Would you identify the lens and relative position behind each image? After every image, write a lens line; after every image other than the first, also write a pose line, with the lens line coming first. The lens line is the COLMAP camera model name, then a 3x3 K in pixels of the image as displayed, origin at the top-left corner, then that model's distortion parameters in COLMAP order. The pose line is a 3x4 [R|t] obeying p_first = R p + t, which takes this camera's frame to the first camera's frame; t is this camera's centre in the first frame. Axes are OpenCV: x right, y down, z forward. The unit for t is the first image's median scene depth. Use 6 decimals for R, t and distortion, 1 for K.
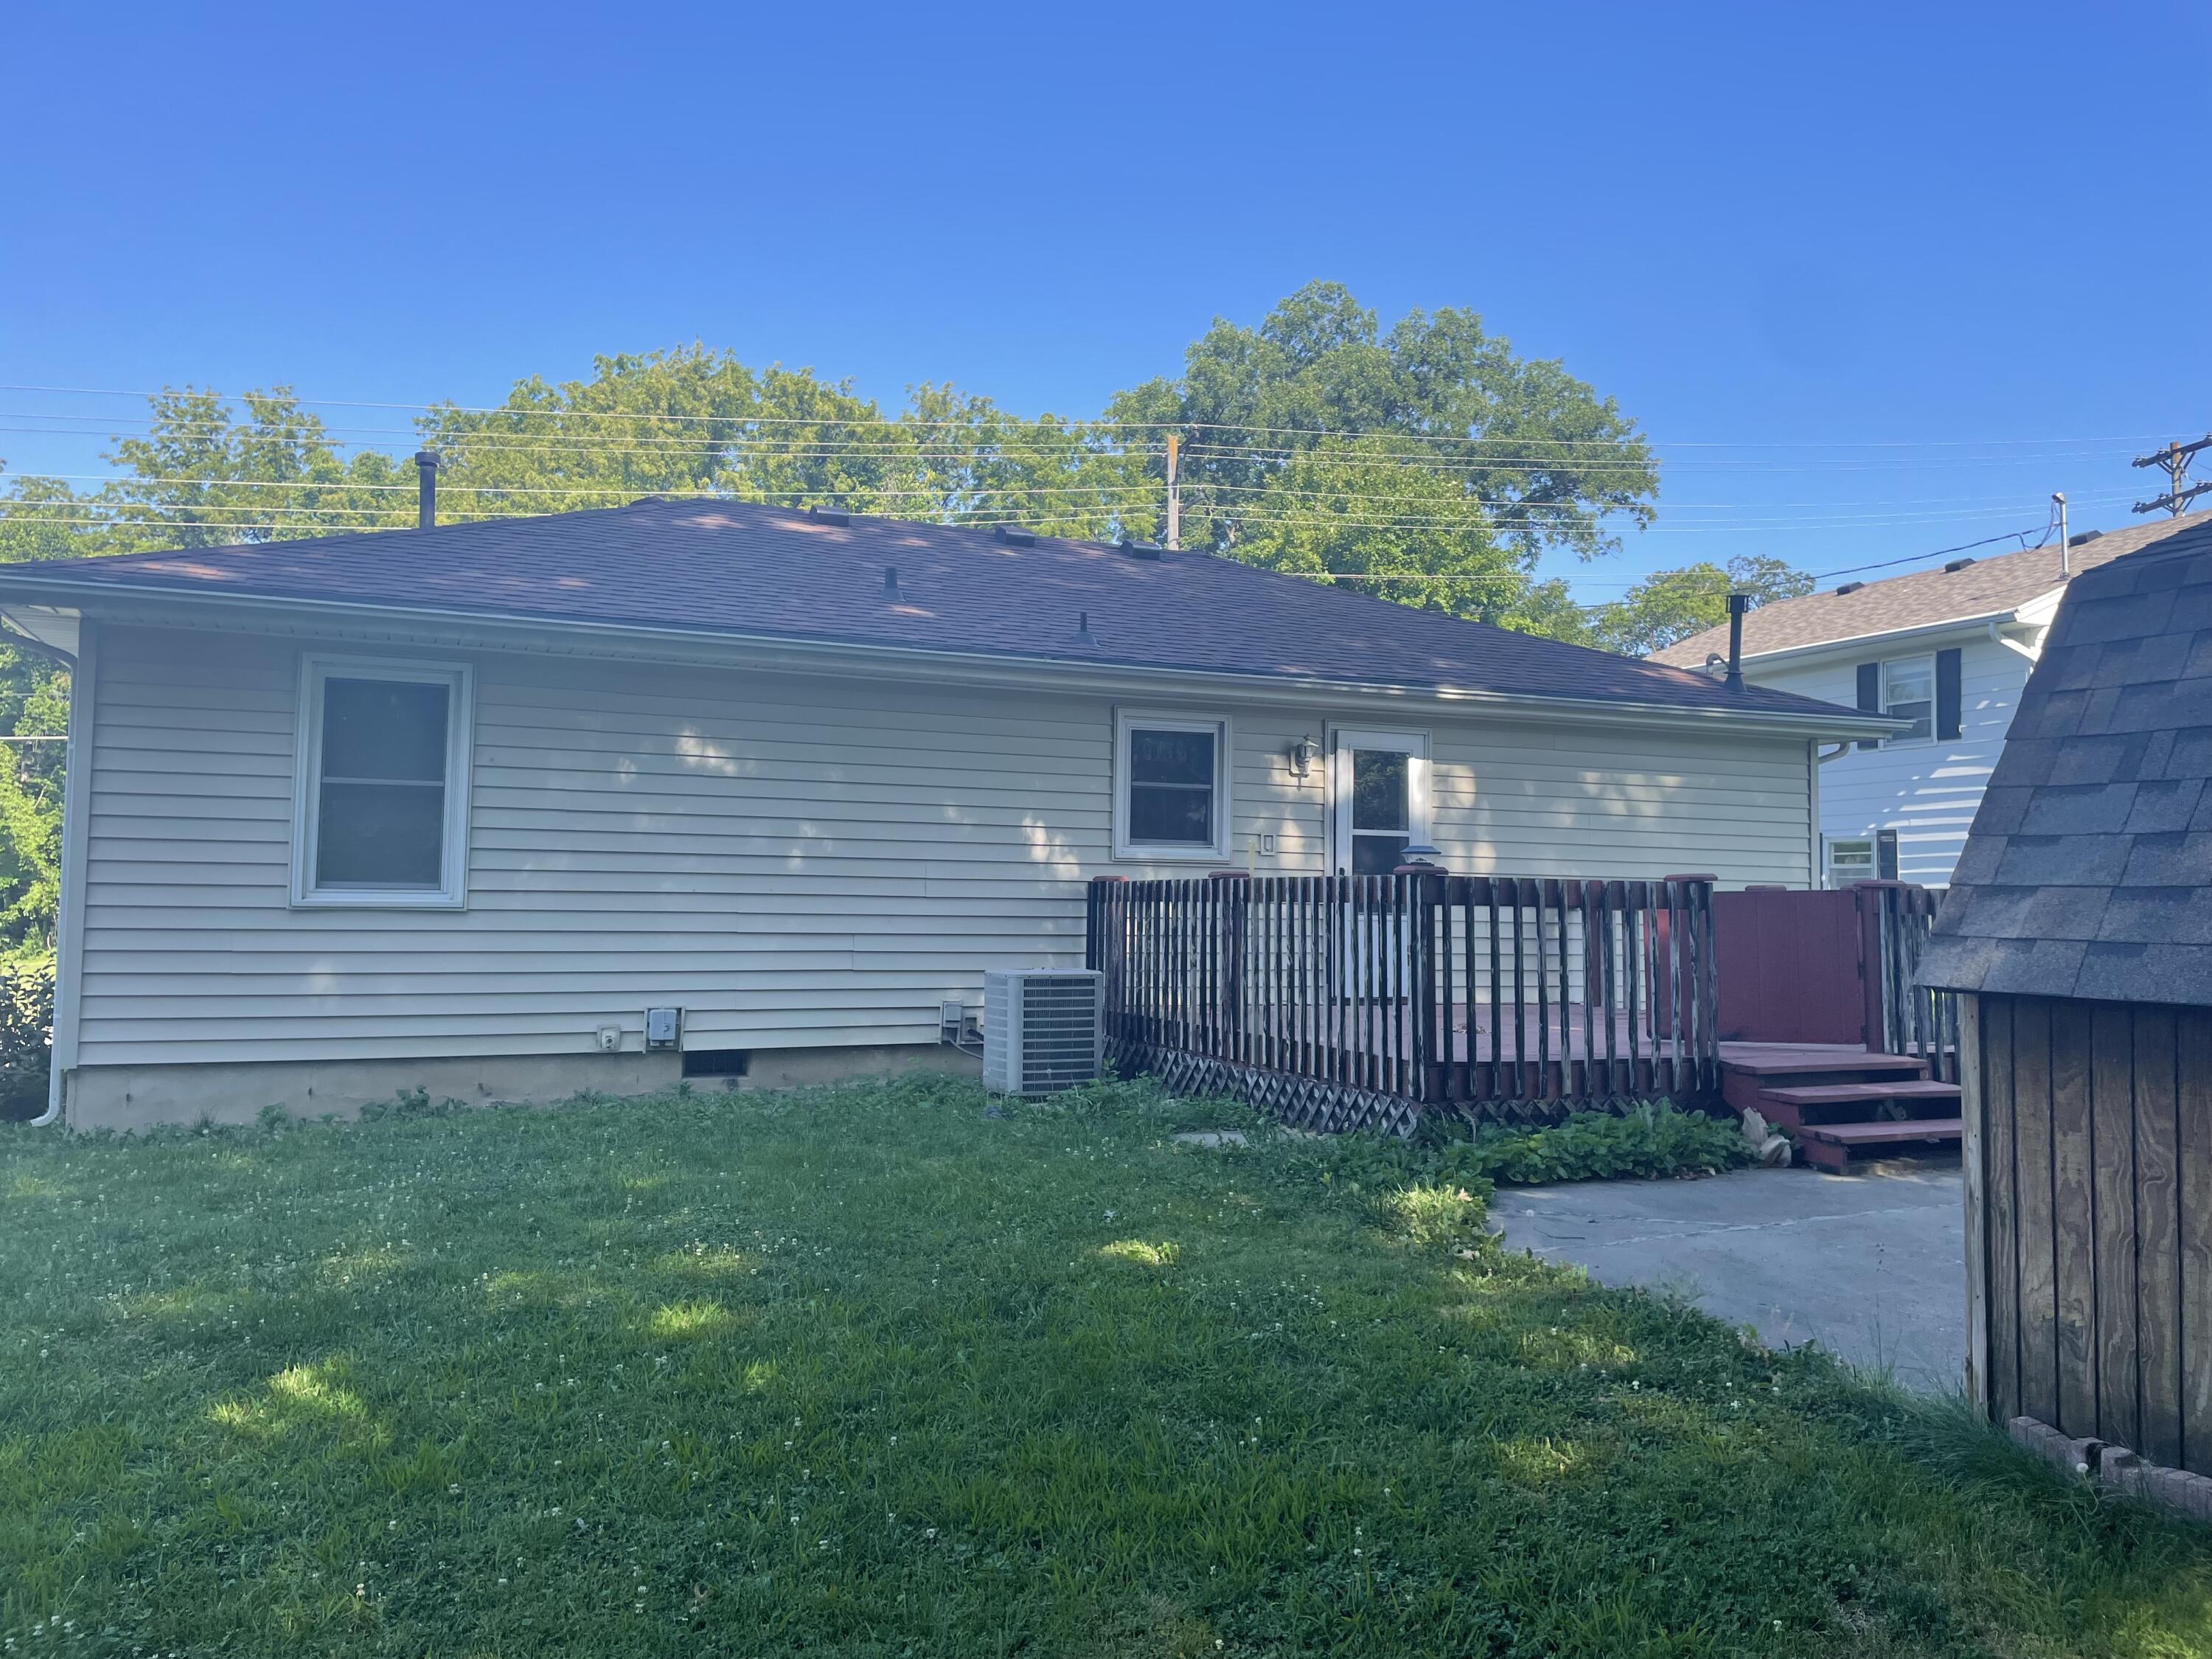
lens RADIAL K [[1671.8, 0, 1109.9], [0, 1671.8, 829.3], [0, 0, 1]] dist [0.091522, -0.111161]
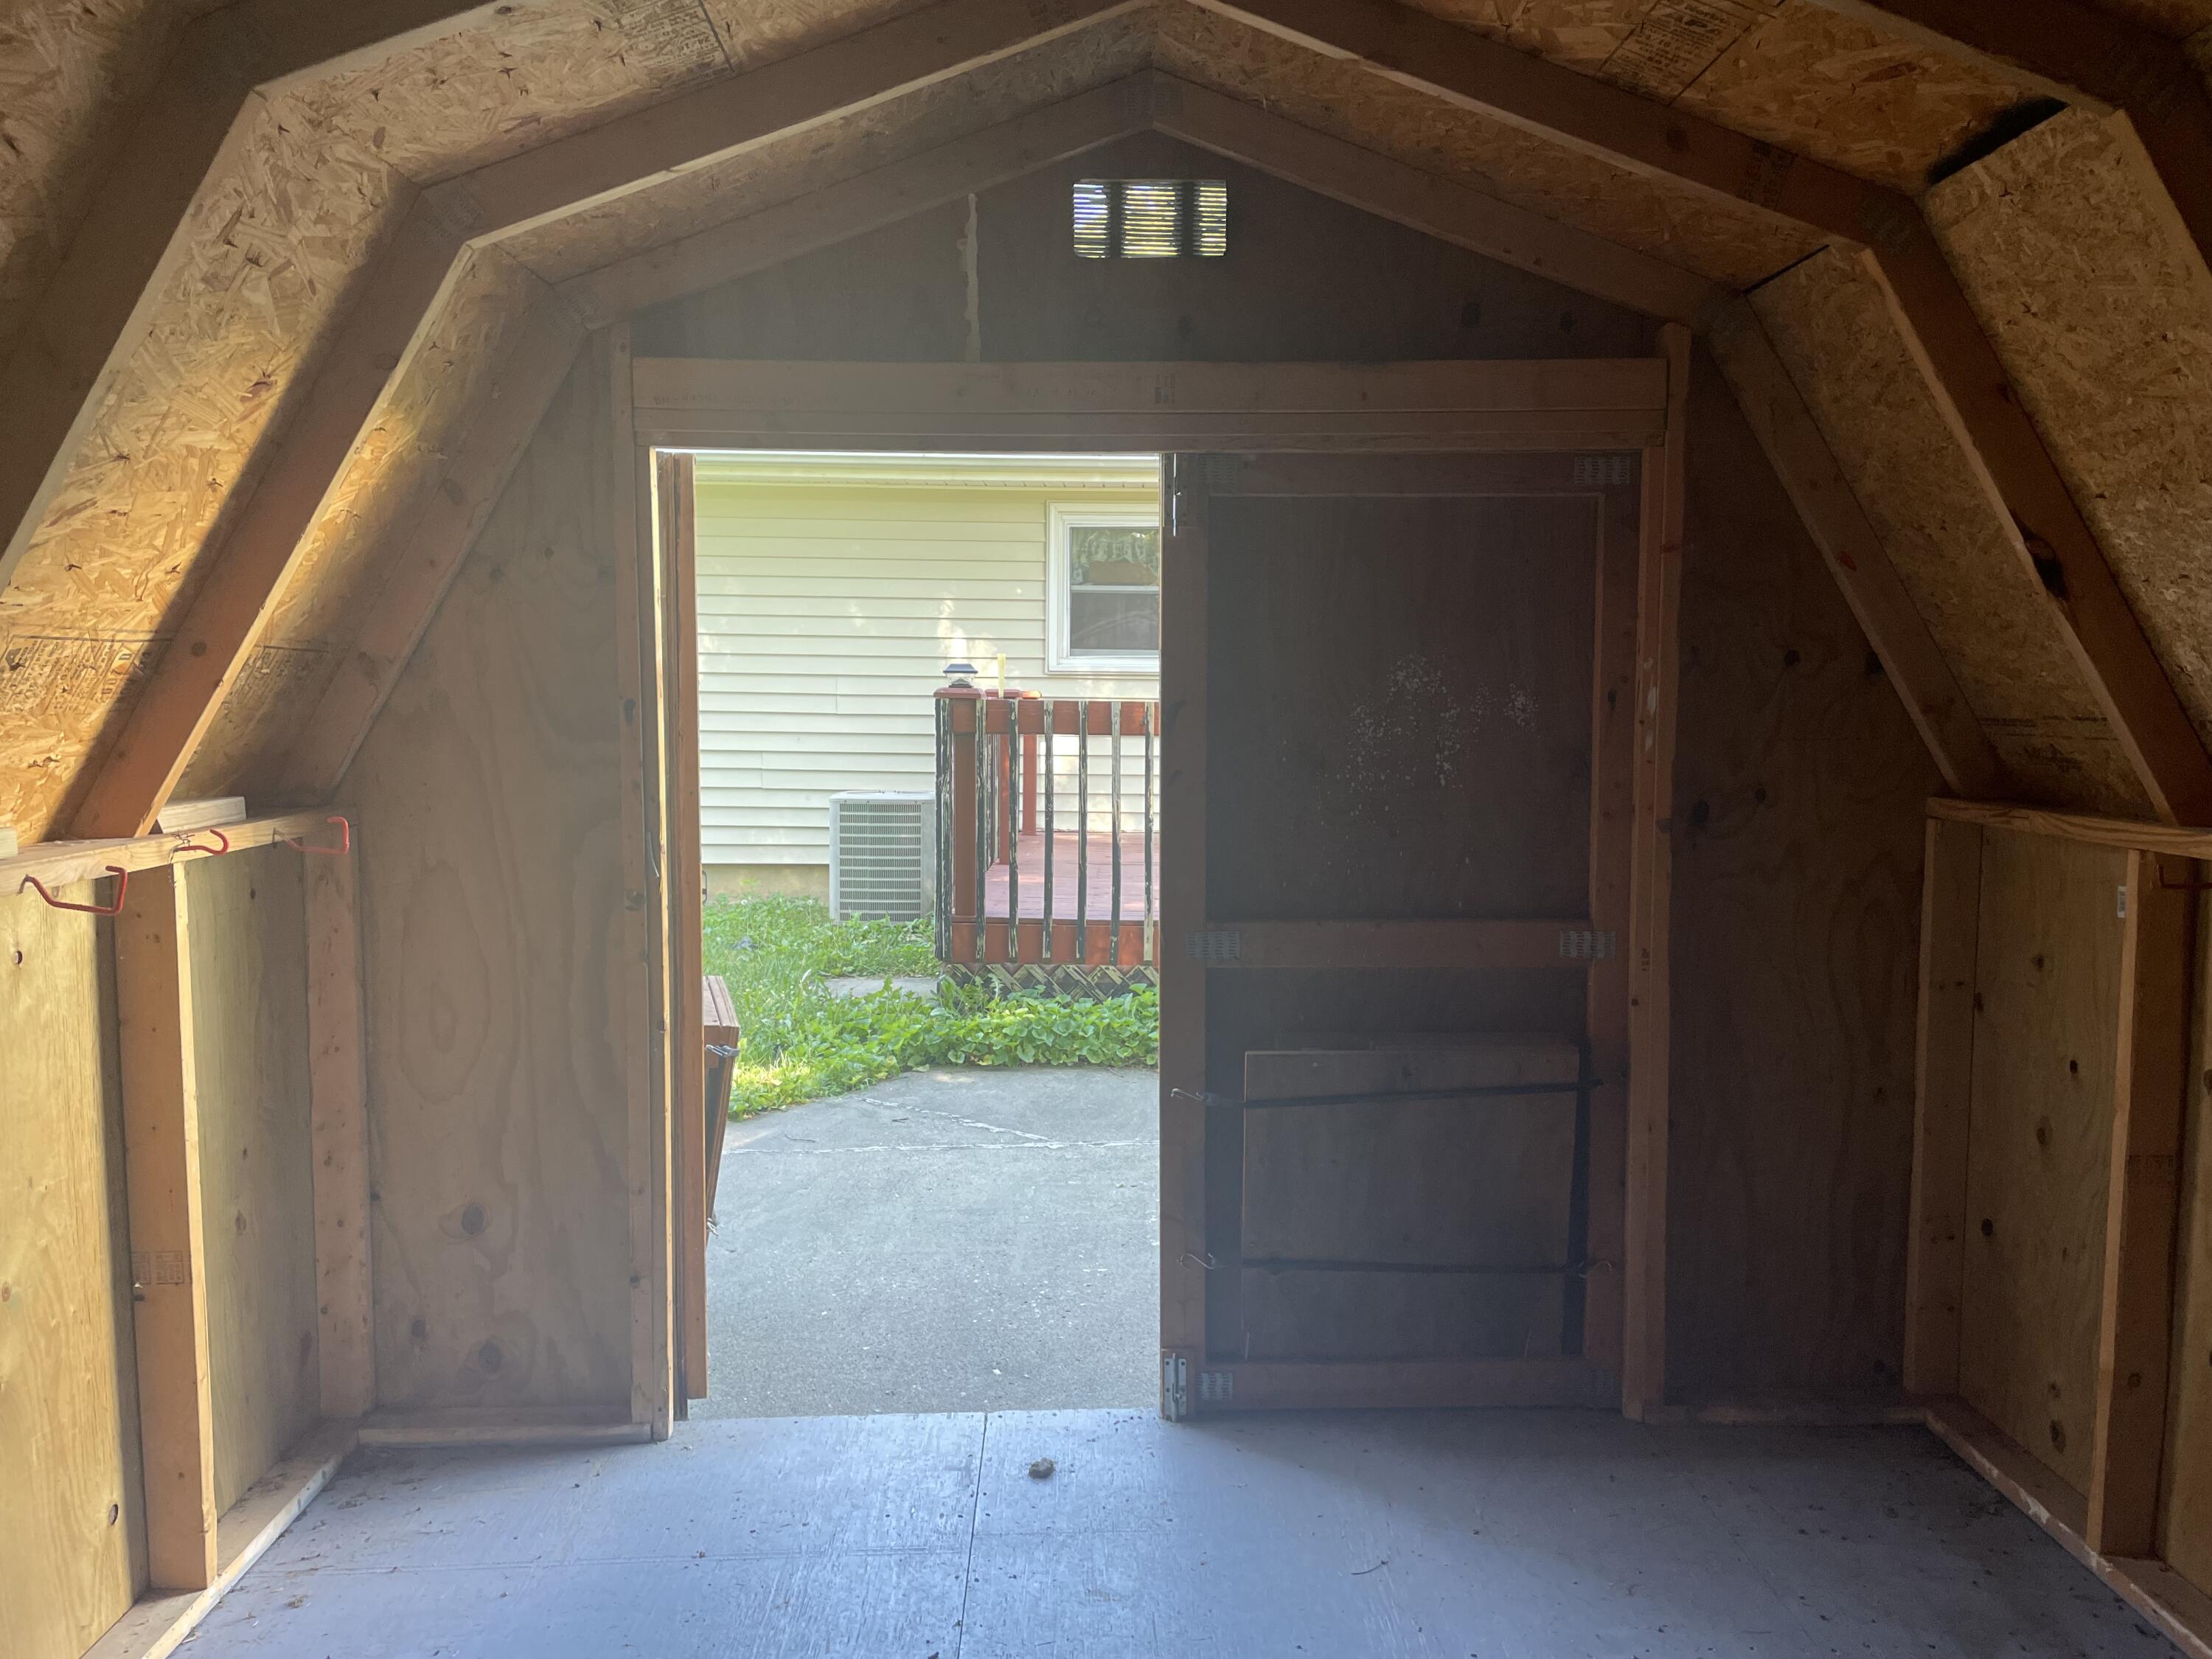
lens RADIAL K [[1671.8, 0, 1102.5], [0, 1671.8, 835.0], [0, 0, 1]] dist [0.091522, -0.111161]
pose [[0.931370, 0.028352, -0.362968, 0.362566], [0.016963, 0.992501, 0.121053, -0.004003], [0.363678, -0.118902, 0.923905, 0.150844]]
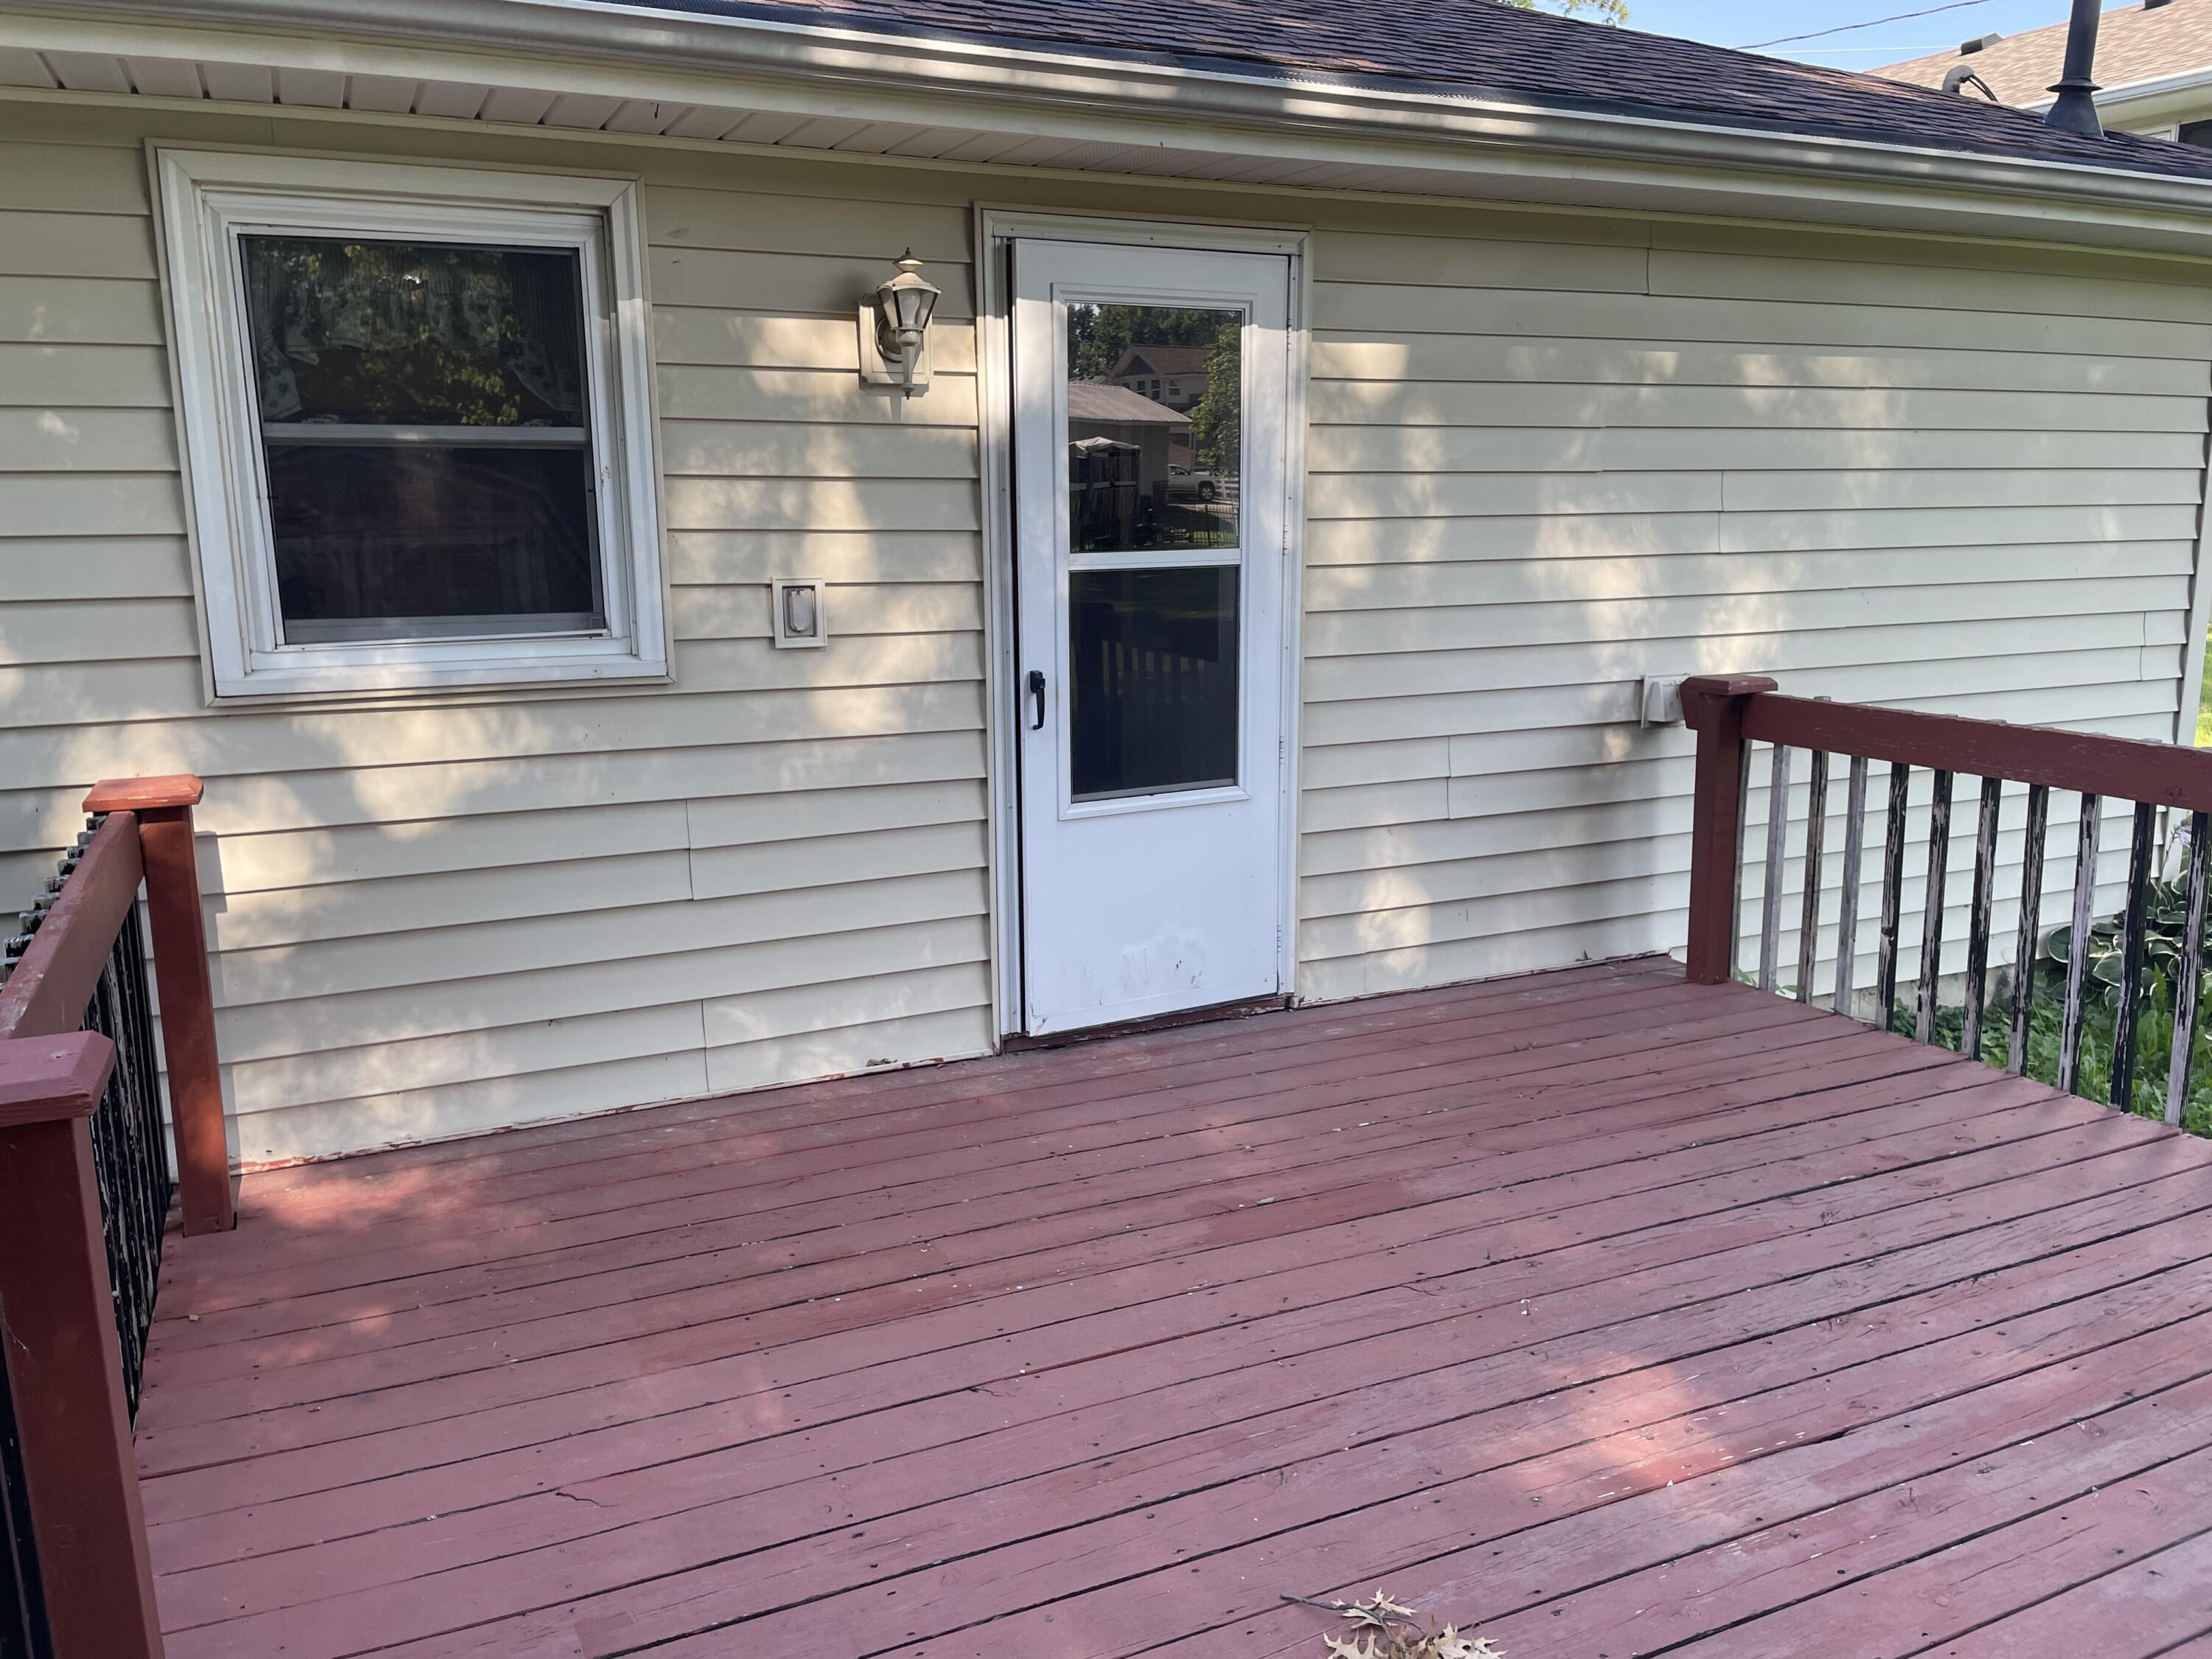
lens RADIAL K [[1671.8, 0, 1100.0], [0, 1671.8, 818.2], [0, 0, 1]] dist [0.091522, -0.111161]
pose [[0.998853, -0.030993, 0.036494, 0.143725], [0.021649, 0.972207, 0.233118, -0.027630], [-0.042705, -0.232061, 0.971763, 0.694601]]
